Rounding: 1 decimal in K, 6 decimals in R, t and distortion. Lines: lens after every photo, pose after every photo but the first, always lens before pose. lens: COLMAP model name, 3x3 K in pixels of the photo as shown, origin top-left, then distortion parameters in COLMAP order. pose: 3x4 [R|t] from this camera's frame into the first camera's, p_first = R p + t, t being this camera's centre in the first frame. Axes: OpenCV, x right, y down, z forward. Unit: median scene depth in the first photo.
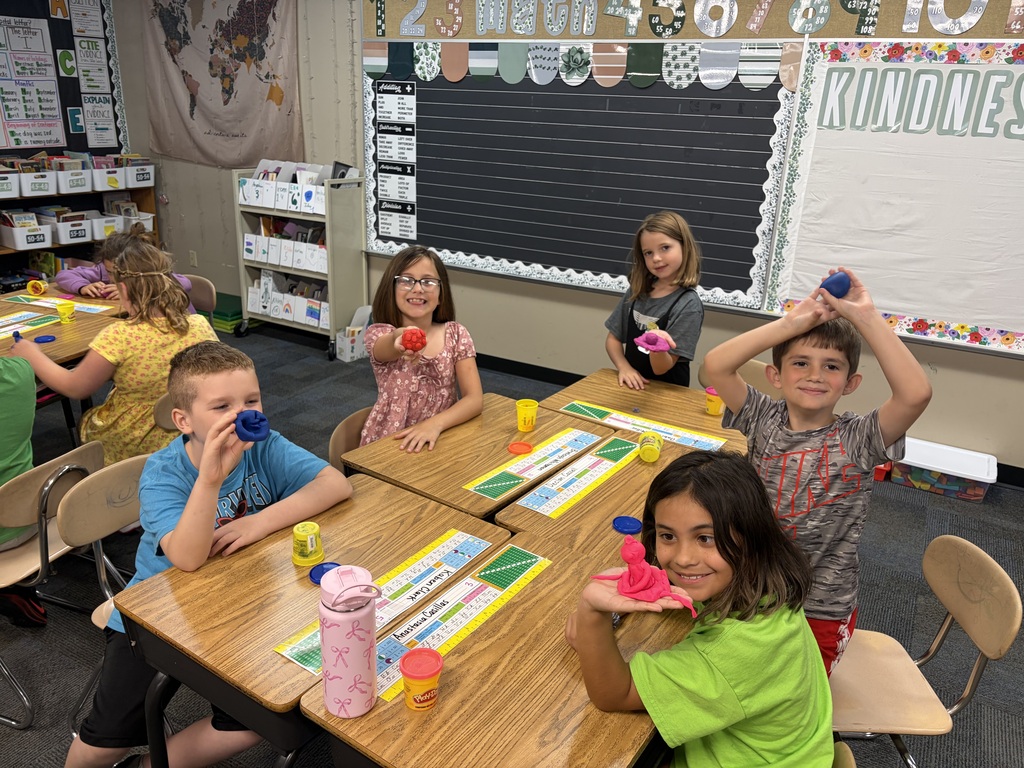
lens RADIAL K [[758.3, 0, 514.6], [0, 758.3, 387.2], [0, 0, 1]] dist [0.023109, -0.035397]
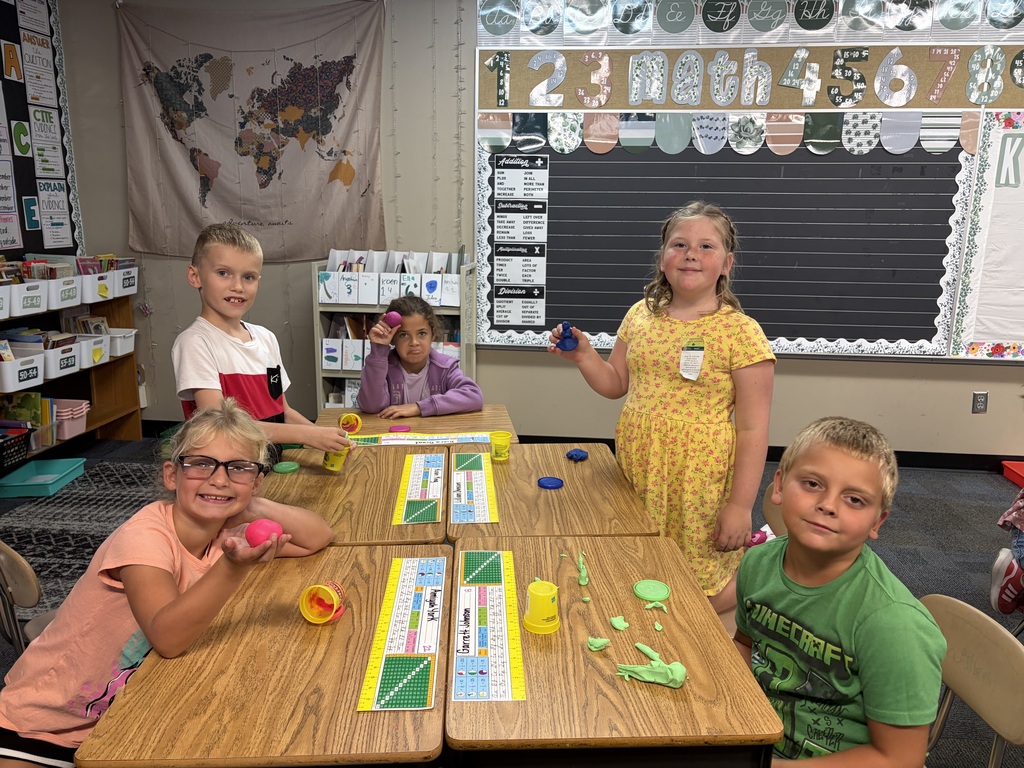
lens RADIAL K [[753.5, 0, 512.0], [0, 753.5, 384.0], [0, 0, 1]] dist [0.047513, -0.068727]
pose [[0.919493, -0.118007, 0.374976, -0.519472], [0.161577, 0.983032, -0.086843, -0.056627], [-0.358365, 0.140439, 0.922958, 0.205472]]
